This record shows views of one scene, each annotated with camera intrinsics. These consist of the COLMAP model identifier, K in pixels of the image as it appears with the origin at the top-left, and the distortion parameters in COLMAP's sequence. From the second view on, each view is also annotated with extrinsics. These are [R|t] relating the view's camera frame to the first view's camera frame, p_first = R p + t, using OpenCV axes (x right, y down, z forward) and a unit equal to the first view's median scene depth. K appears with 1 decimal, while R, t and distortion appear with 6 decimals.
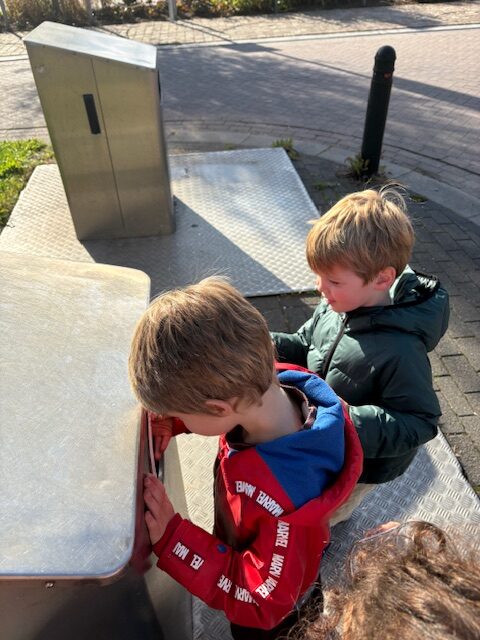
lens RADIAL K [[489.6, 0, 238.4], [0, 489.6, 320.8], [0, 0, 1]] dist [0.005307, -0.009766]
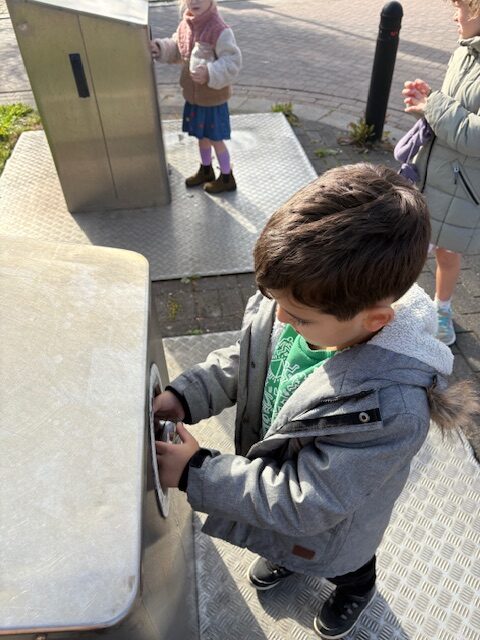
lens RADIAL K [[488.9, 0, 241.7], [0, 488.9, 321.6], [0, 0, 1]] dist [0.011644, -0.008328]
pose [[0.999844, -0.008494, 0.015490, -0.006132], [0.007492, 0.997946, 0.063620, -0.008372], [-0.015999, -0.063494, 0.997854, 0.024698]]
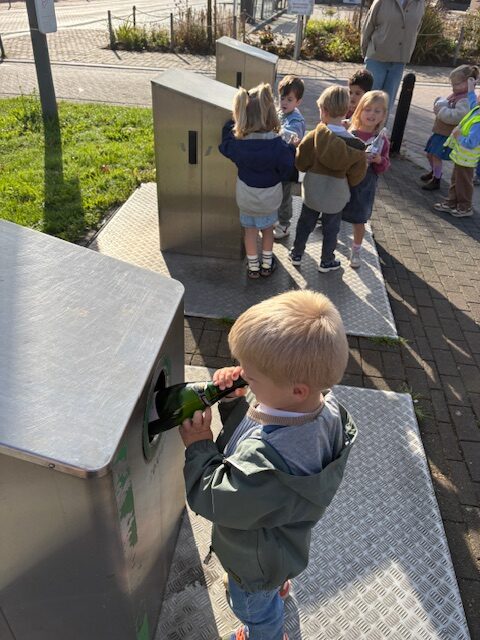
lens RADIAL K [[488.9, 0, 241.7], [0, 488.9, 321.6], [0, 0, 1]] dist [0.011644, -0.008328]
pose [[0.970694, 0.191575, -0.145096, 0.117852], [-0.202413, 0.977213, -0.063904, 0.416670], [0.129548, 0.091400, 0.987352, -0.551836]]
